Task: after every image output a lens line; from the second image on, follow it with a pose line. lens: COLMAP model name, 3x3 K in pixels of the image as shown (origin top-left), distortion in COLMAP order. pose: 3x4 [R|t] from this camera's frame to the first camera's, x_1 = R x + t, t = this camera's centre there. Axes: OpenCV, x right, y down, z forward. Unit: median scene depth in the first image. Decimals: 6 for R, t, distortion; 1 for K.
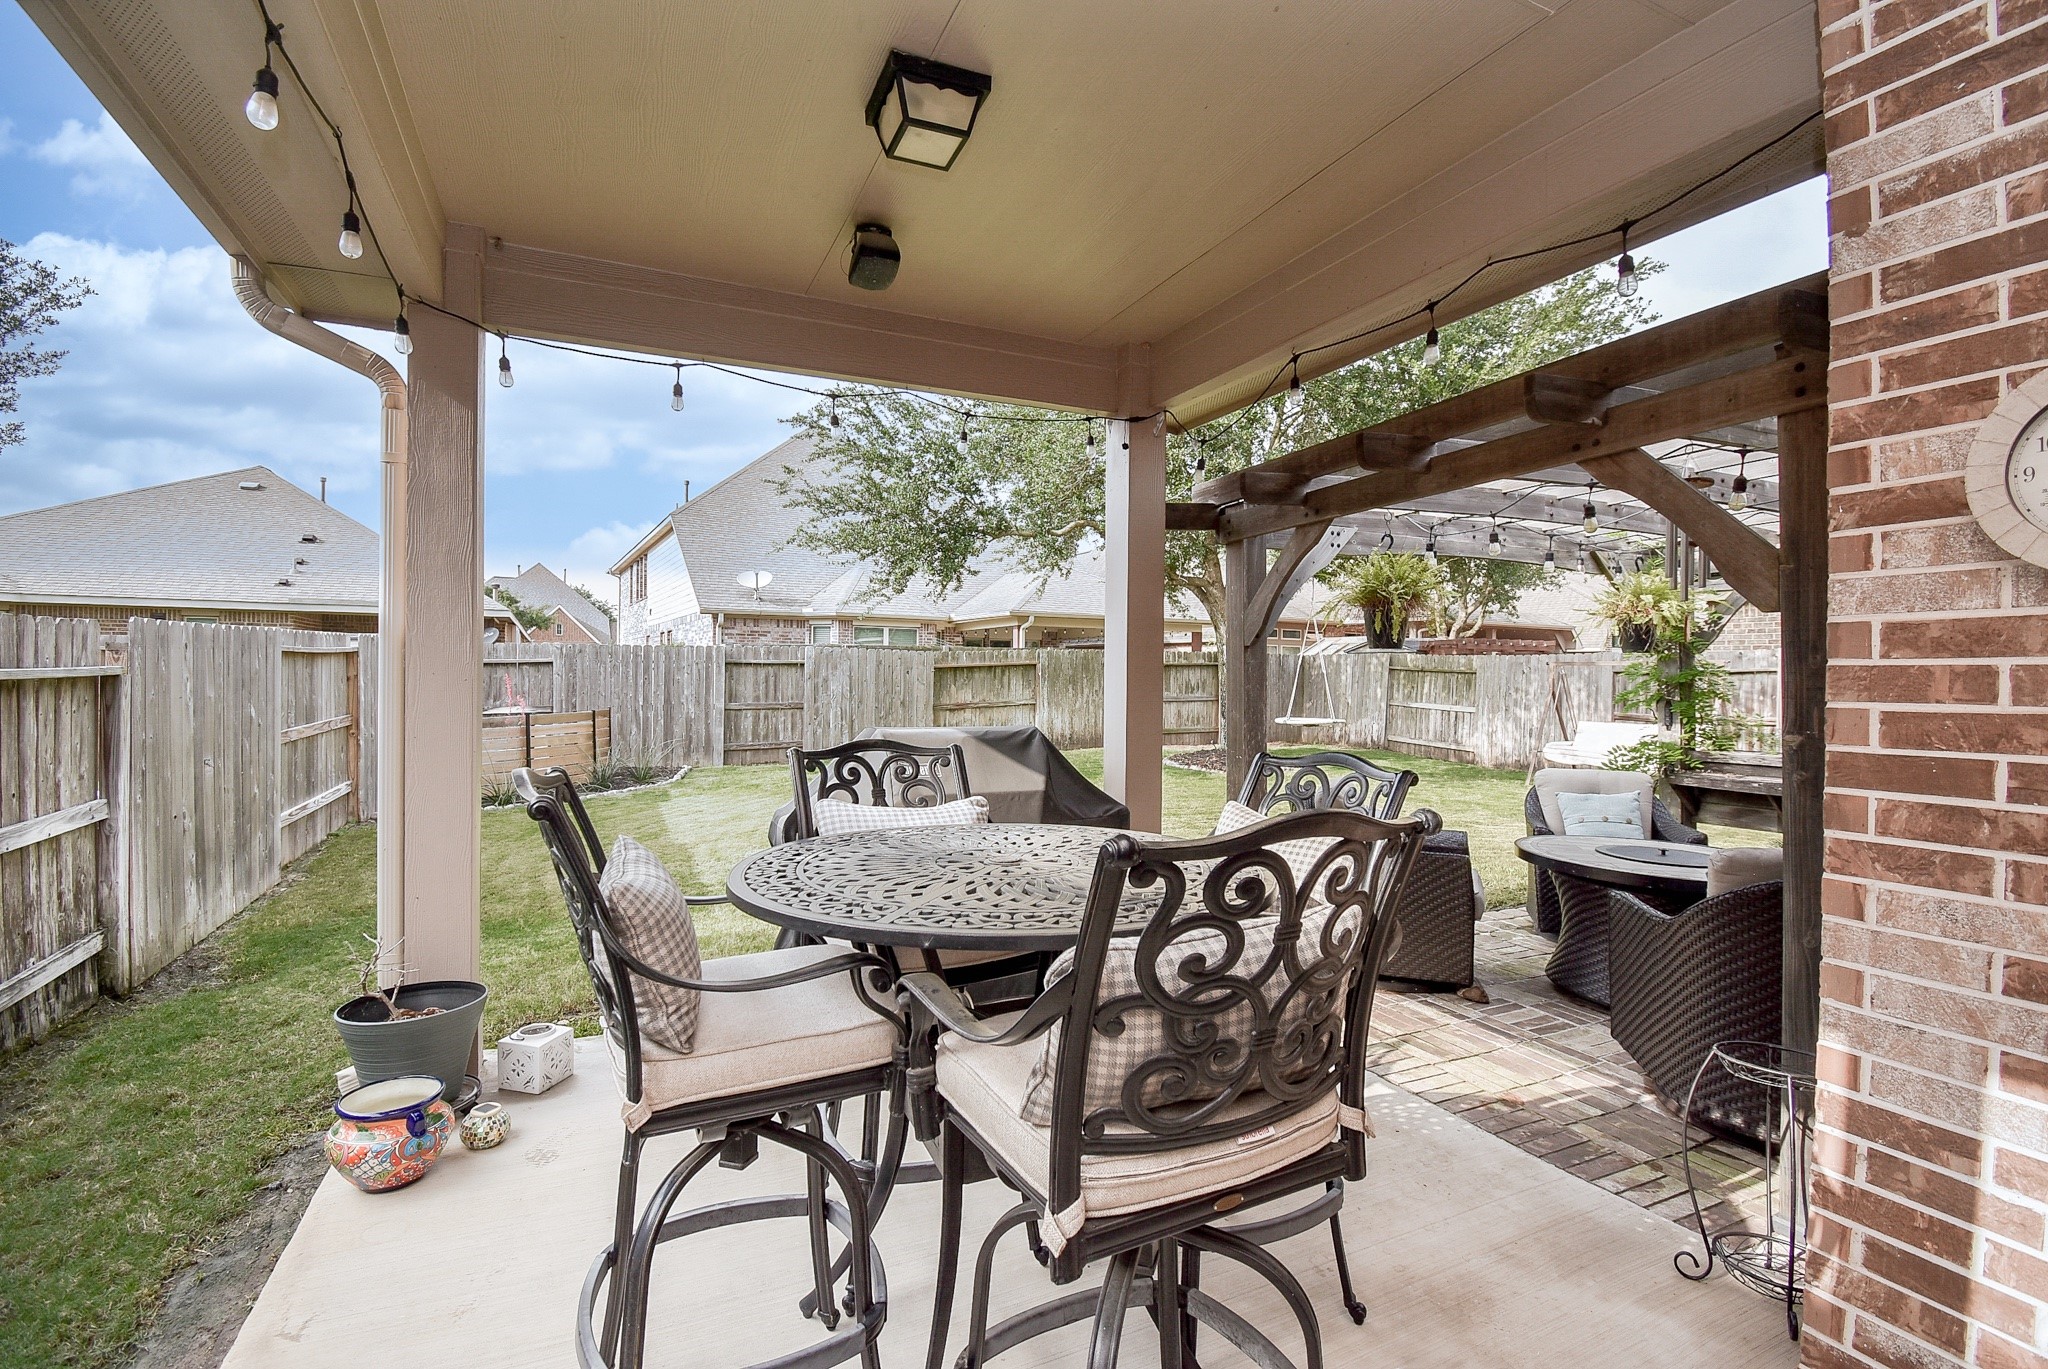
lens RADIAL K [[894.5, 0, 1015.3], [0, 894.5, 683.0], [0, 0, 1]] dist [-0.001680, -0.000431]
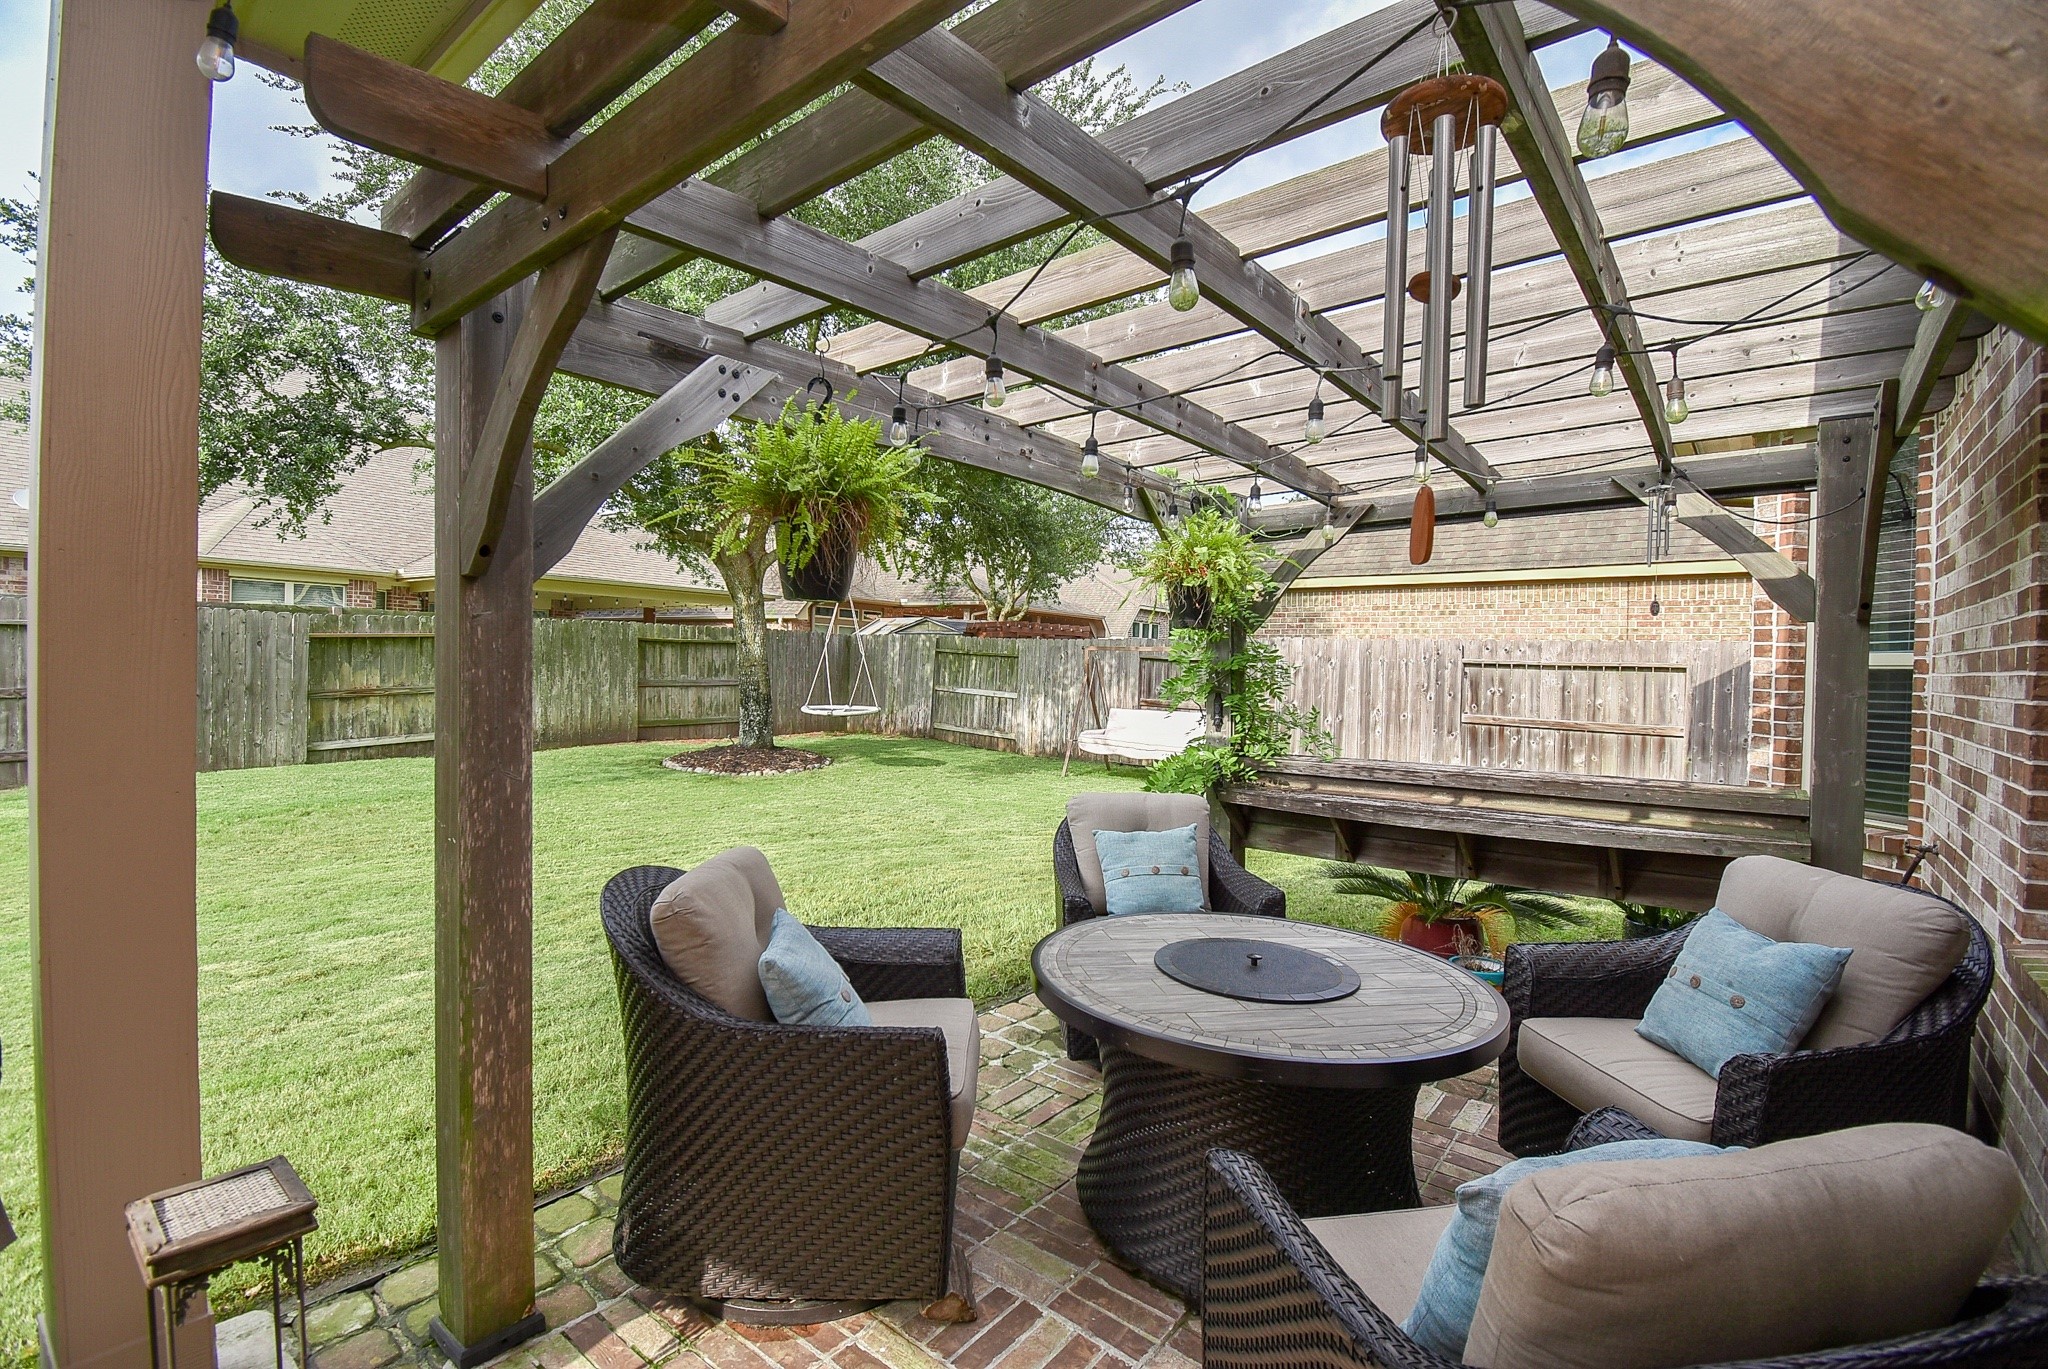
lens RADIAL K [[894.5, 0, 1015.3], [0, 894.5, 683.0], [0, 0, 1]] dist [-0.001680, -0.000431]
pose [[0.895044, 0.001738, 0.445975, 0.088309], [-0.010774, 0.999785, 0.017725, -0.000232], [-0.445848, -0.020670, 0.894870, 0.149552]]
